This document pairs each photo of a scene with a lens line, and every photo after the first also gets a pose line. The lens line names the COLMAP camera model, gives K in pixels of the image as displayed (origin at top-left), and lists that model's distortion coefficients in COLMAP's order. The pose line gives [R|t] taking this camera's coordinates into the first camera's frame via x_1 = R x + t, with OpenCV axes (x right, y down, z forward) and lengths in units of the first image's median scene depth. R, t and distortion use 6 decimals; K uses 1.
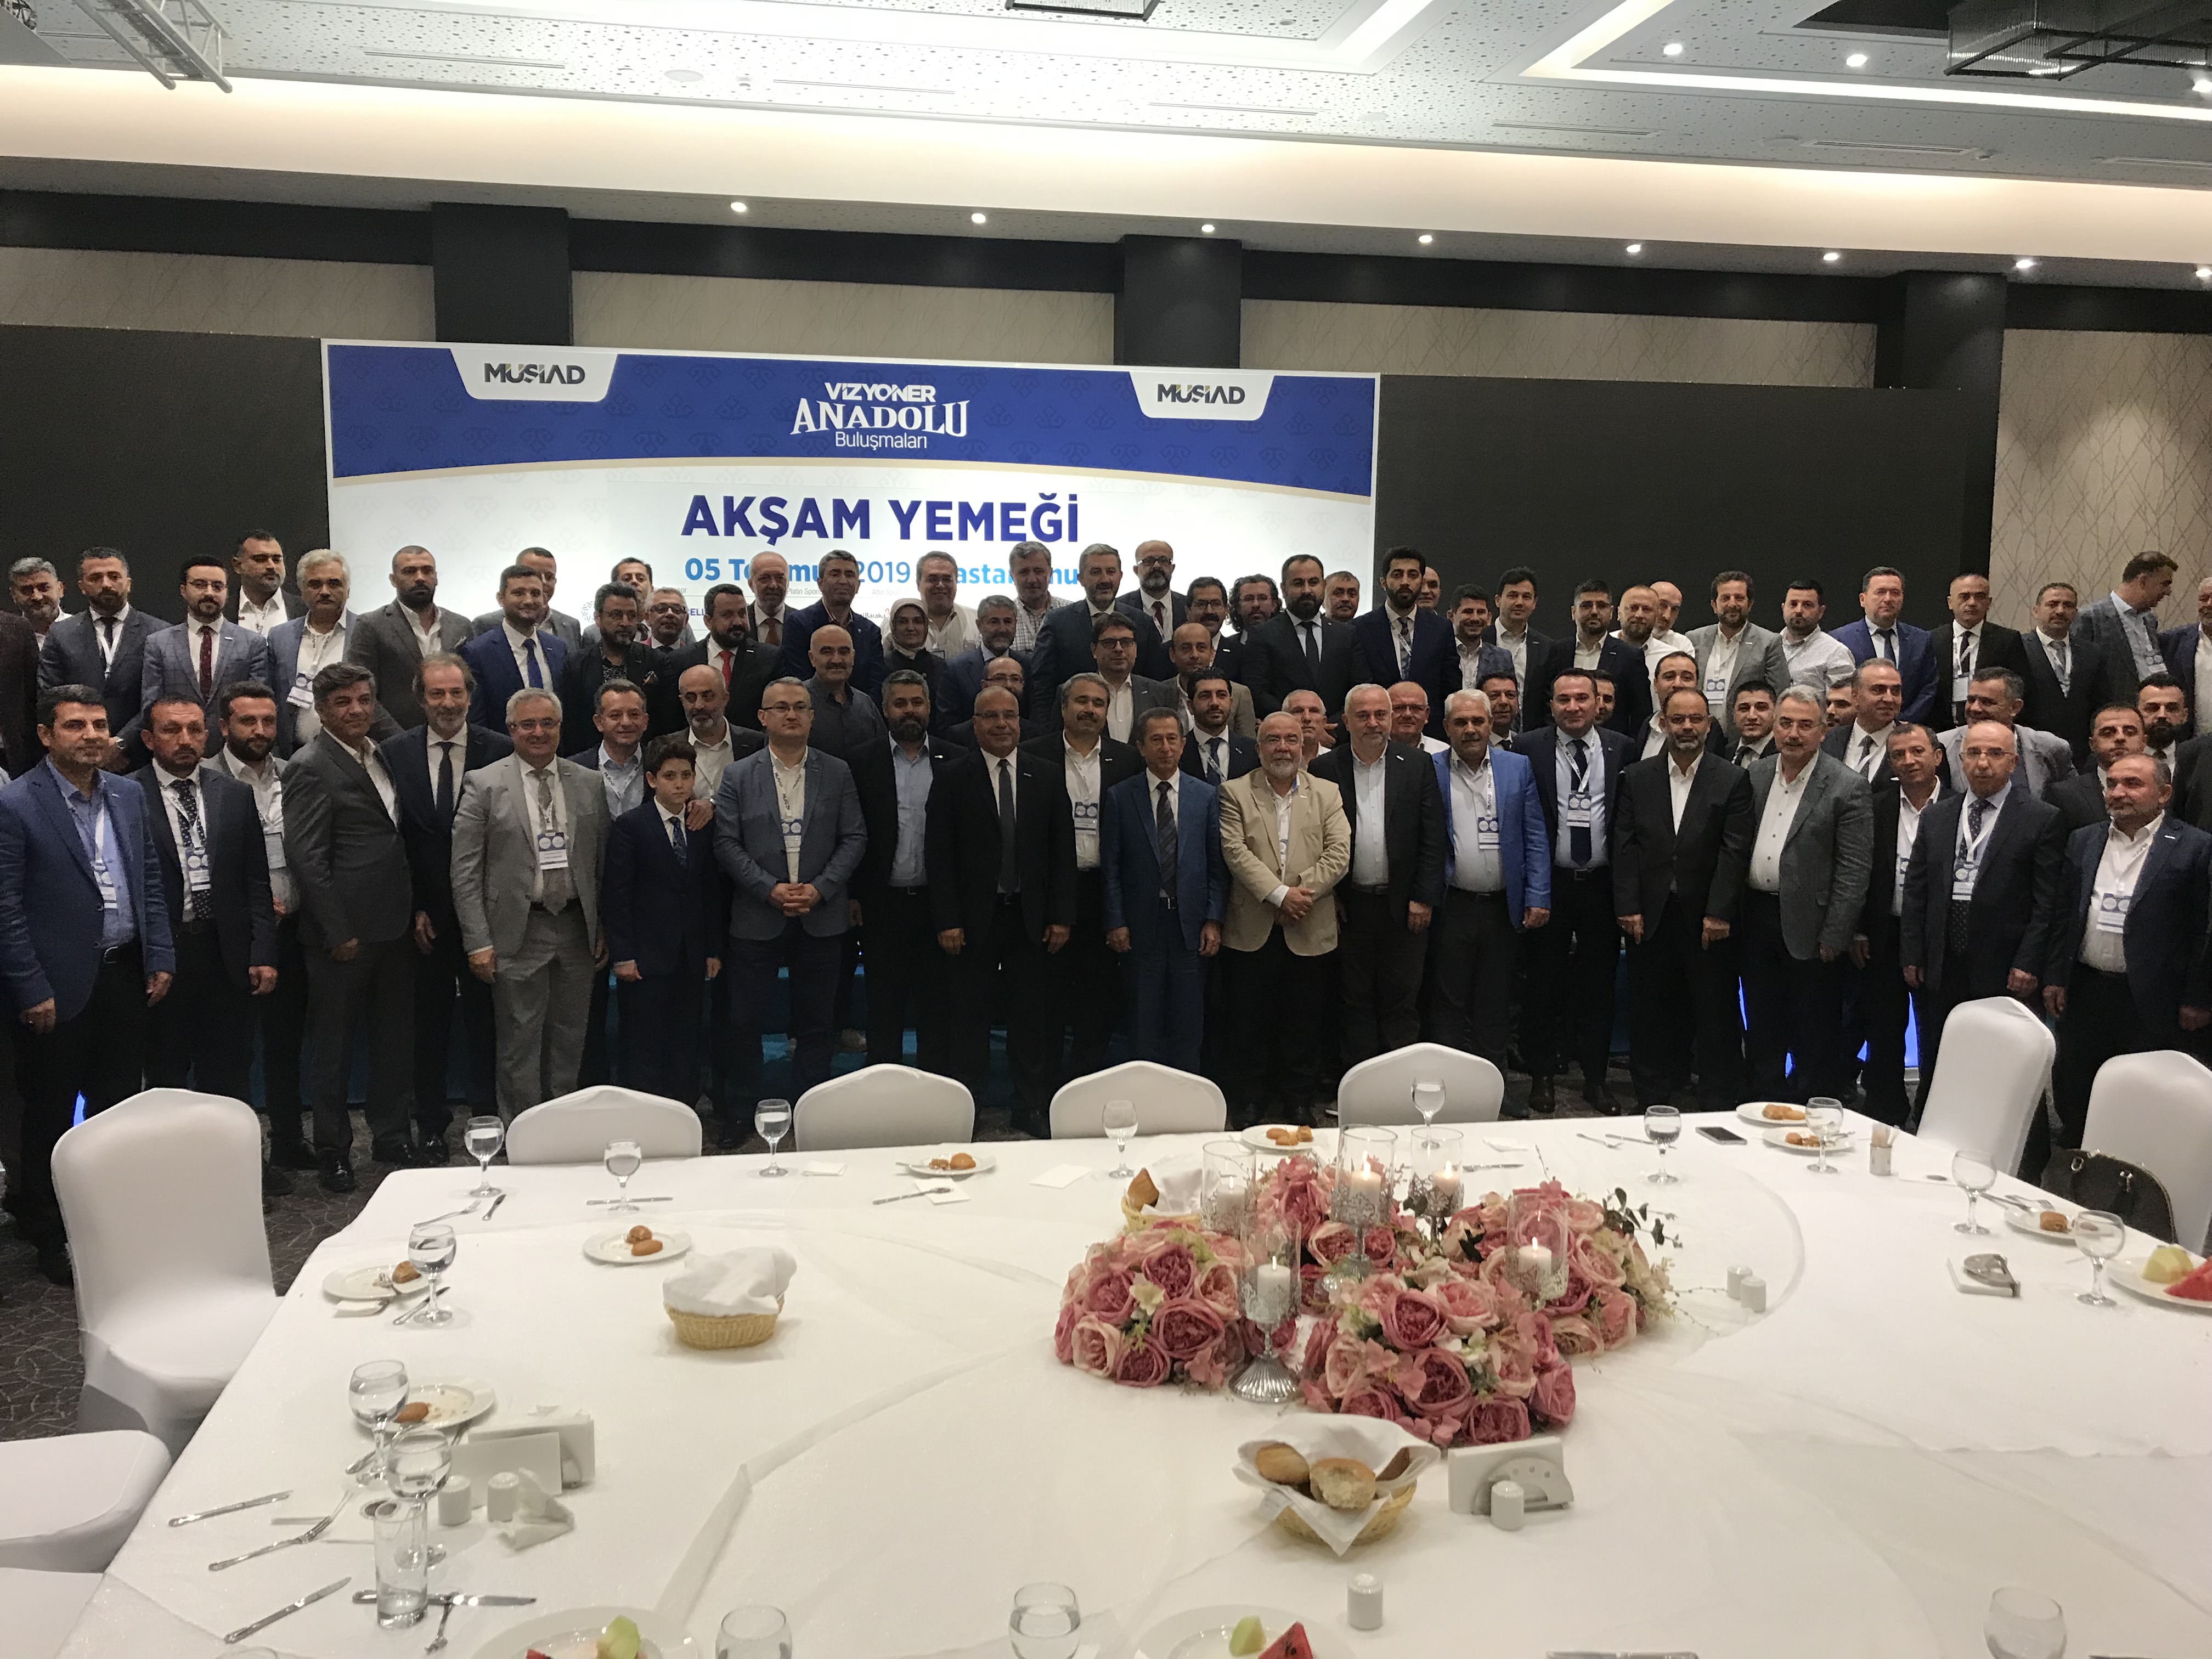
lens RADIAL K [[1995.9, 0, 1104.7], [0, 1995.9, 825.8], [0, 0, 1]] dist [-0.012437, -0.008992]
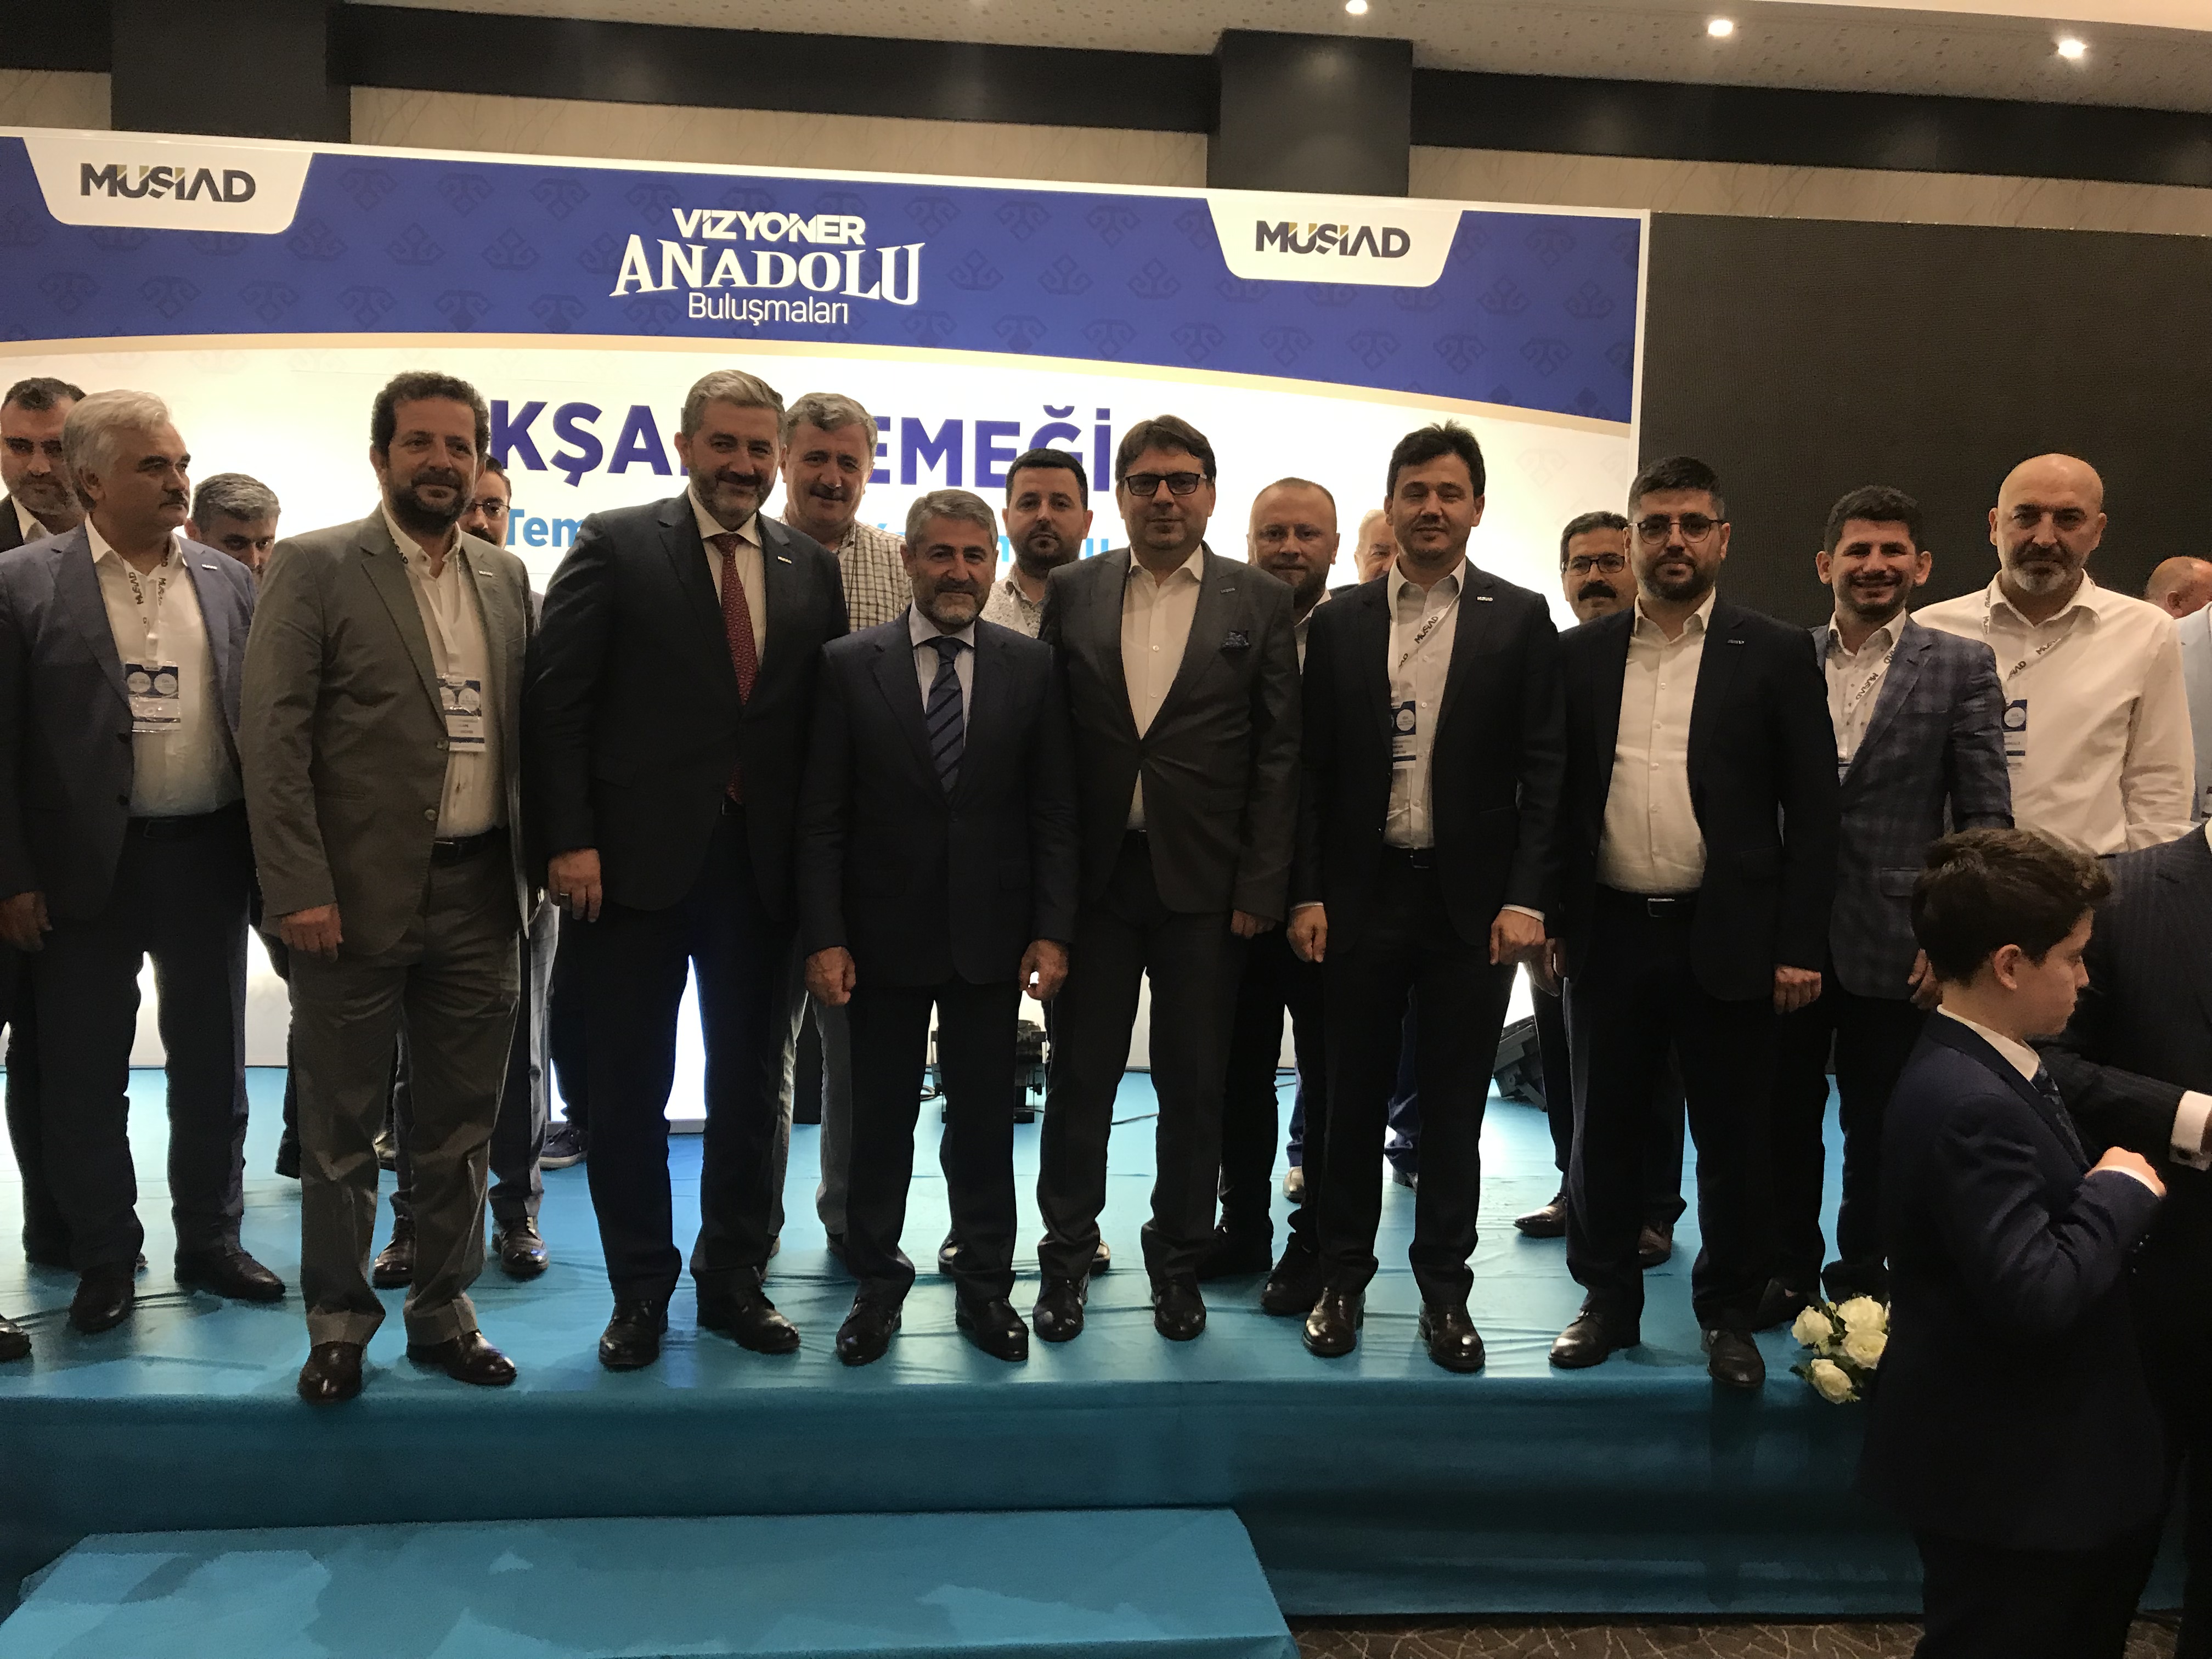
lens RADIAL K [[1995.9, 0, 1115.4], [0, 1995.9, 836.2], [0, 0, 1]] dist [-0.012437, -0.008992]
pose [[0.994571, 0.018298, -0.102437, 0.049427], [-0.025894, 0.996972, -0.073322, -0.001793], [0.100785, 0.075576, 0.992034, 0.450740]]
